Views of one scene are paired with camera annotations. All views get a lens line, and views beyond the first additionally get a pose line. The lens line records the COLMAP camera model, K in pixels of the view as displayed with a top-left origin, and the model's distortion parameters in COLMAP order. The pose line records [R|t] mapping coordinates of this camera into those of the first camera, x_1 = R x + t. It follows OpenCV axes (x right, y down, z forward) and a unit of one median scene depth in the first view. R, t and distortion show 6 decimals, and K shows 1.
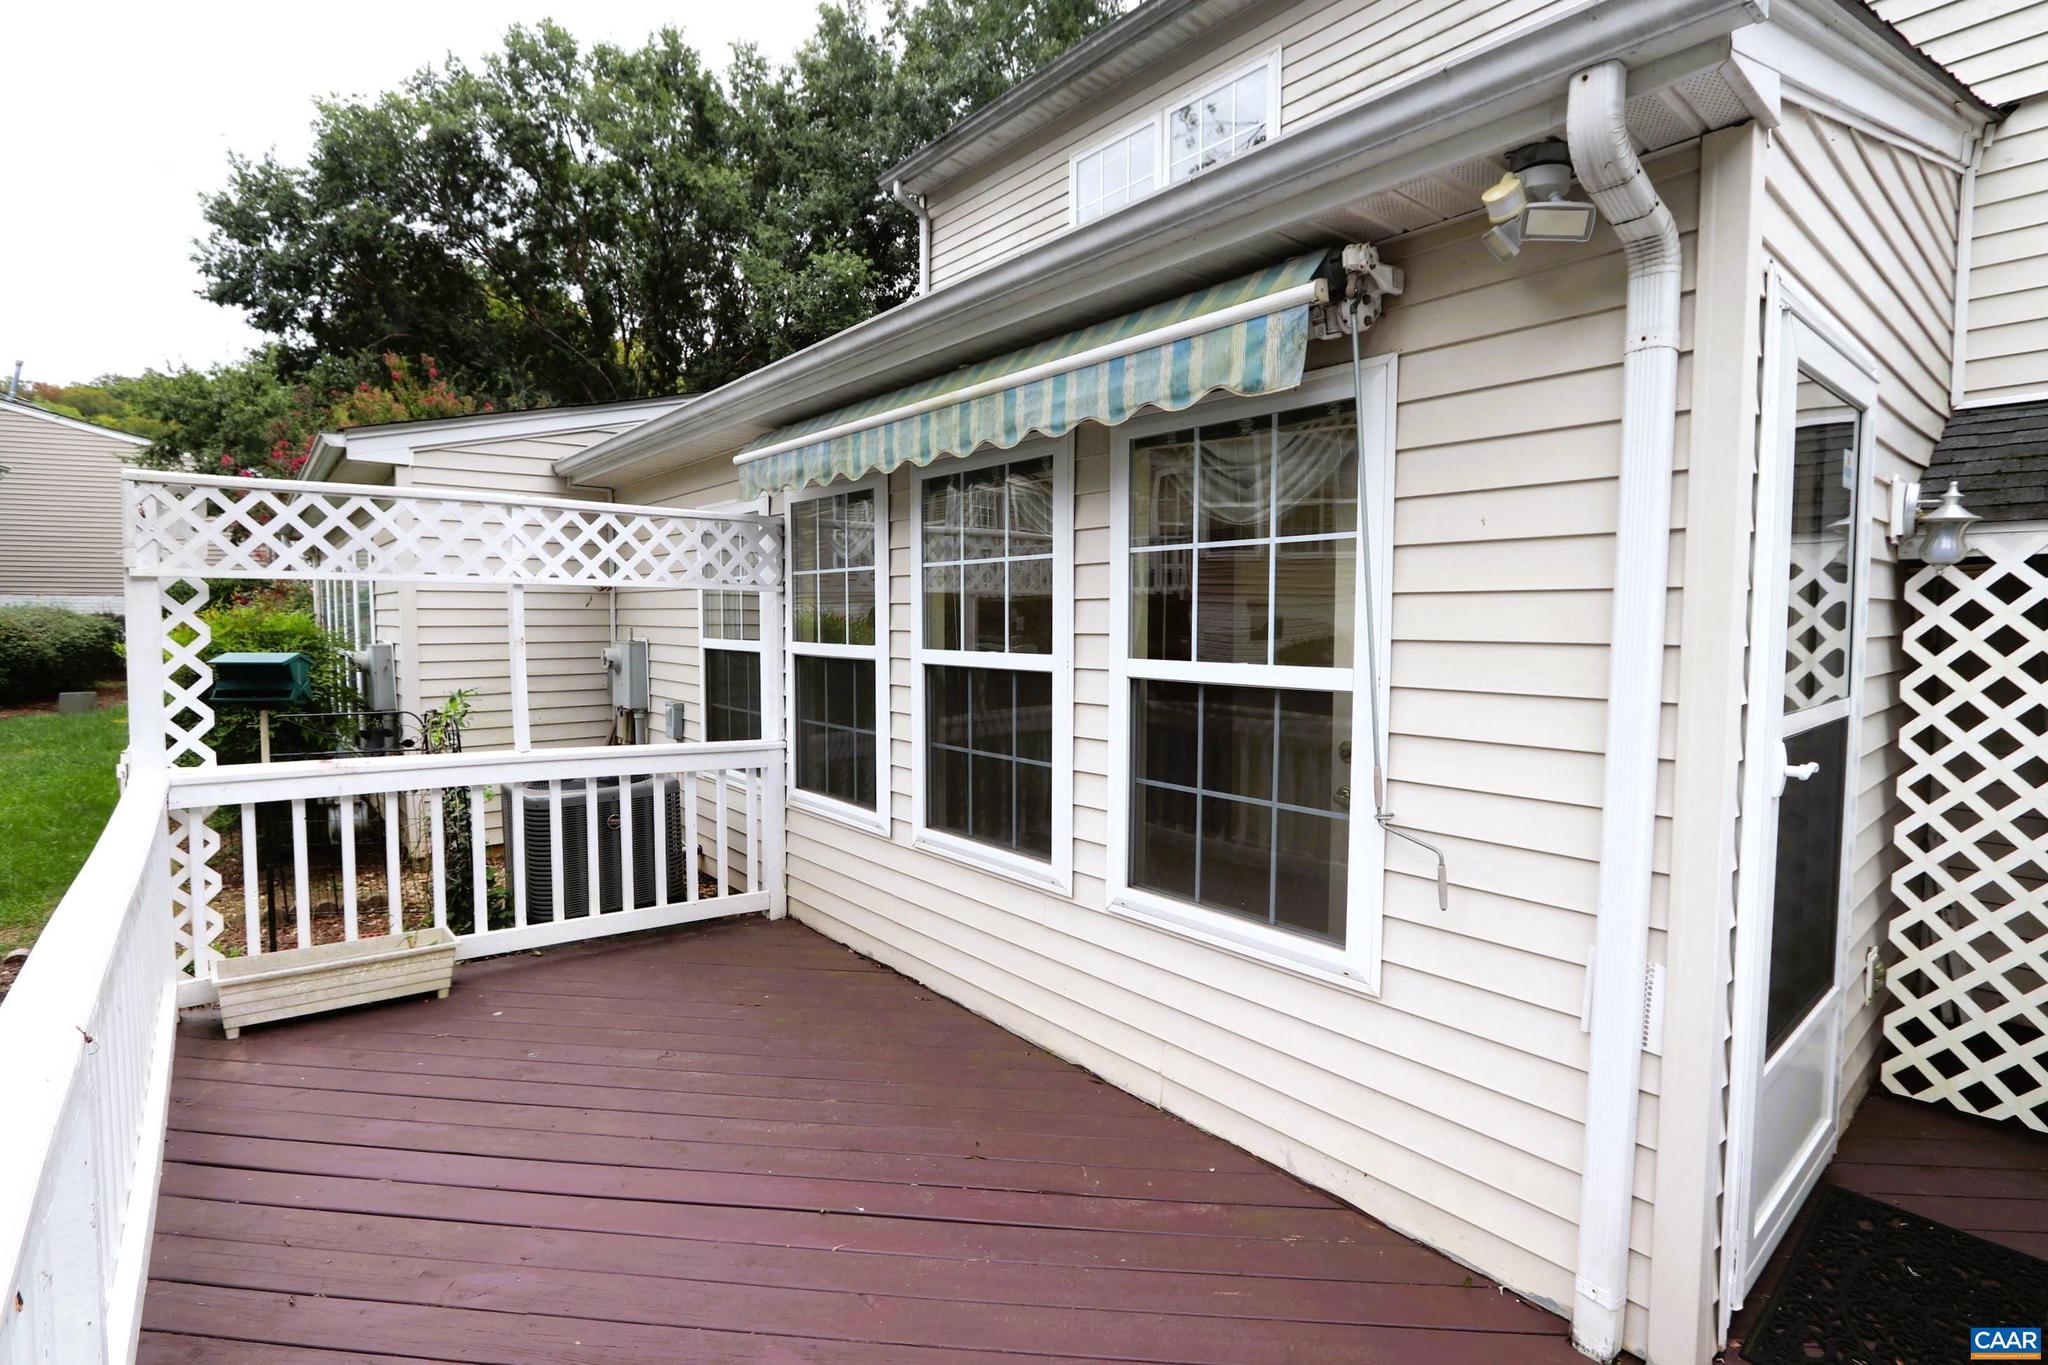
lens RADIAL K [[954.5, 0, 1024.0], [0, 954.5, 682.5], [0, 0, 1]] dist [-0.012987, -0.000285]
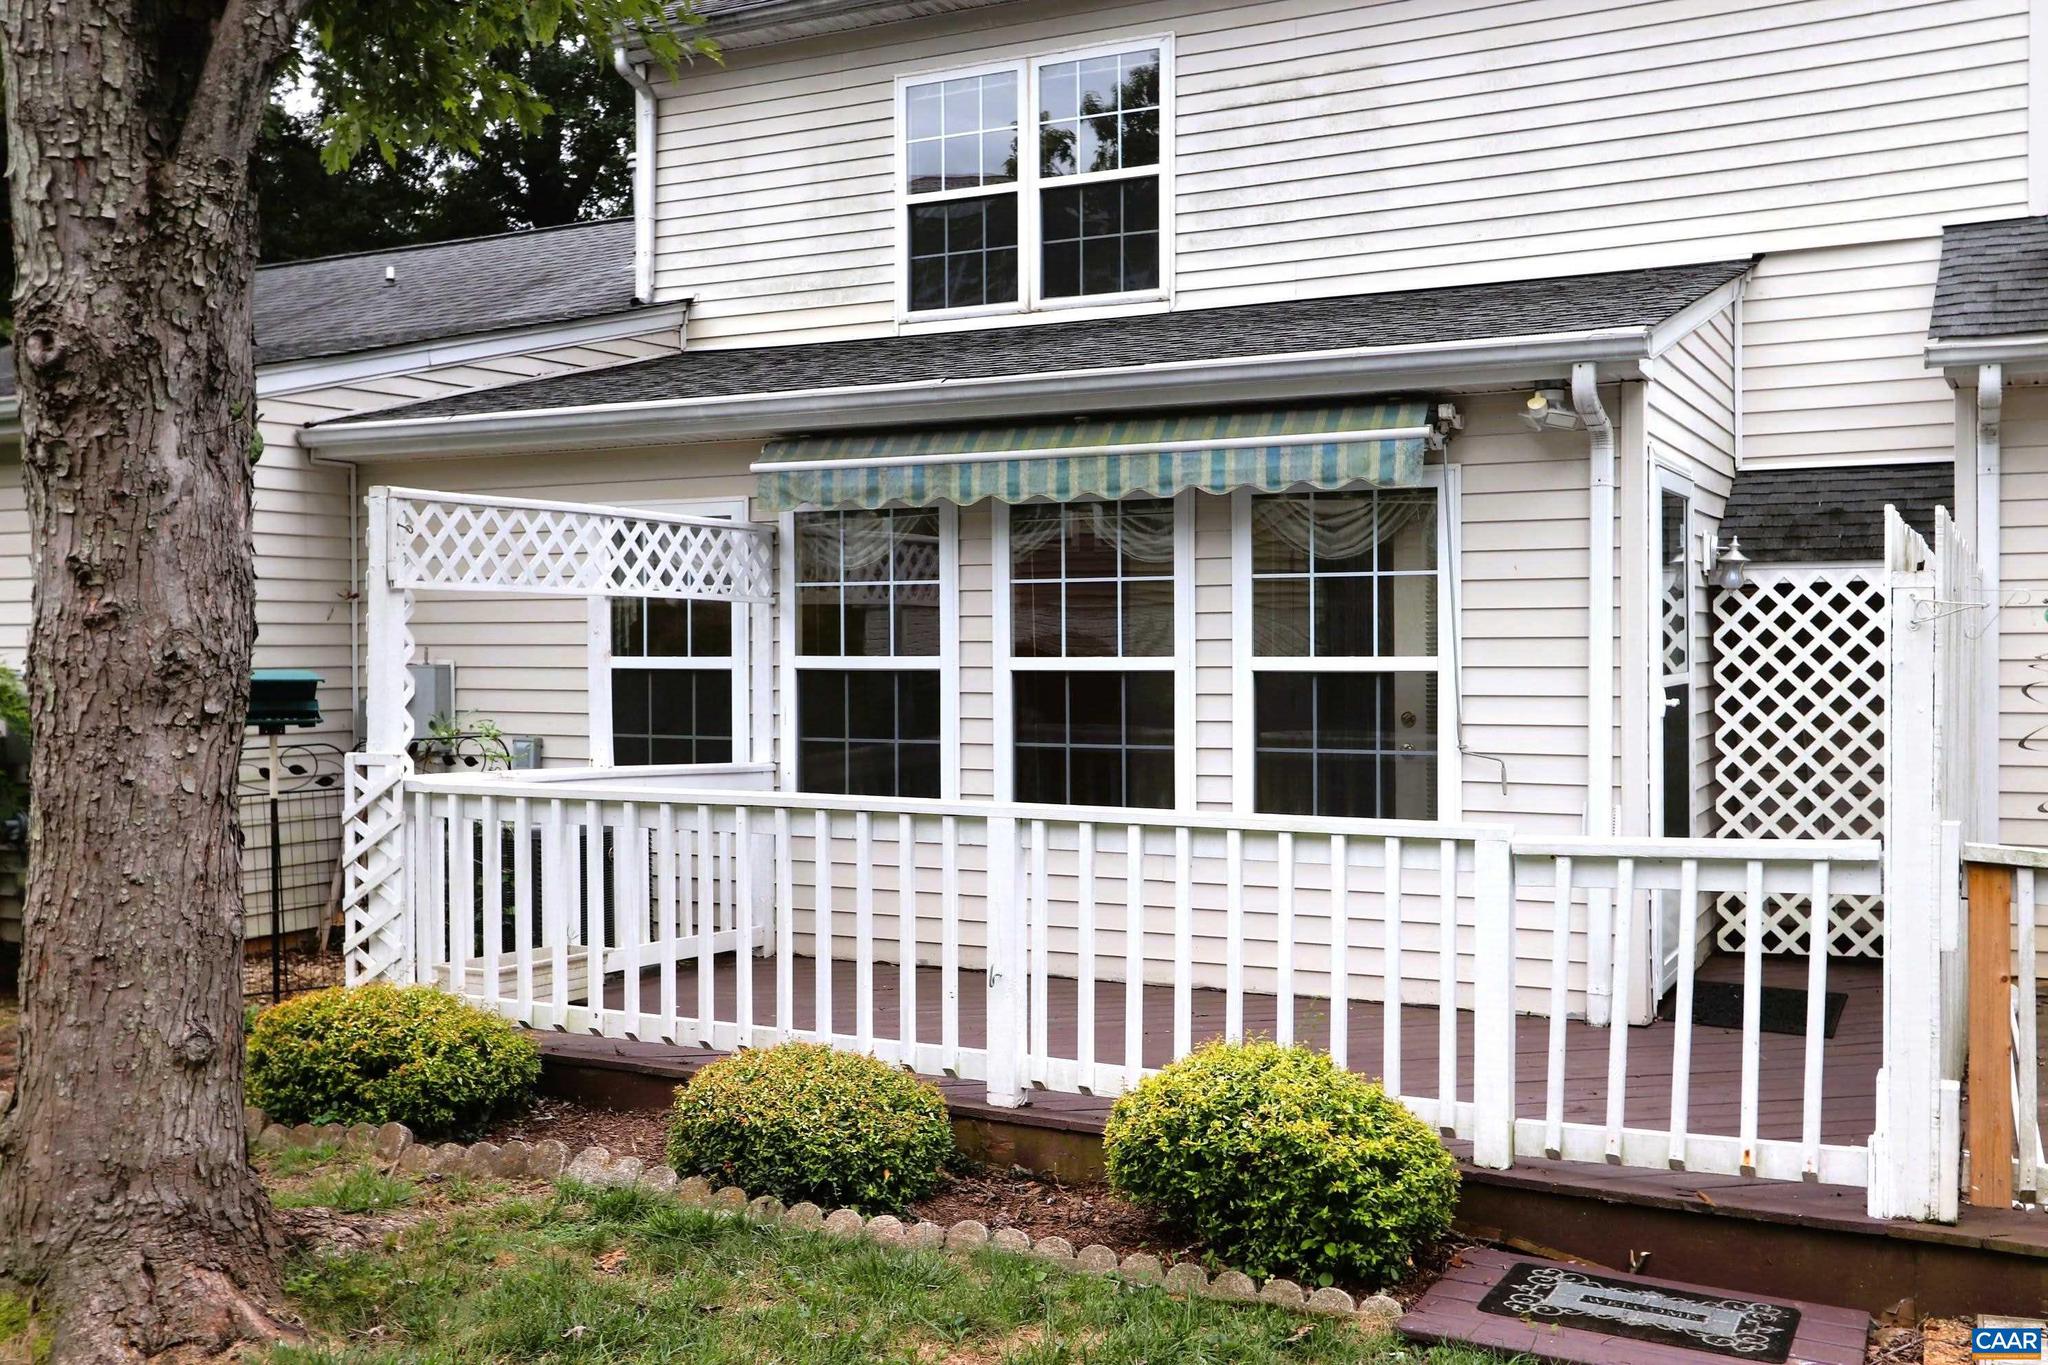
lens RADIAL K [[1883.3, 0, 1024.5], [0, 1883.3, 675.4], [0, 0, 1]] dist [0.007635, 0.004000]
pose [[0.922503, -0.013002, 0.385772, -1.263945], [0.032363, 0.998519, -0.043736, 0.110696], [-0.384631, 0.052831, 0.921557, -1.367952]]
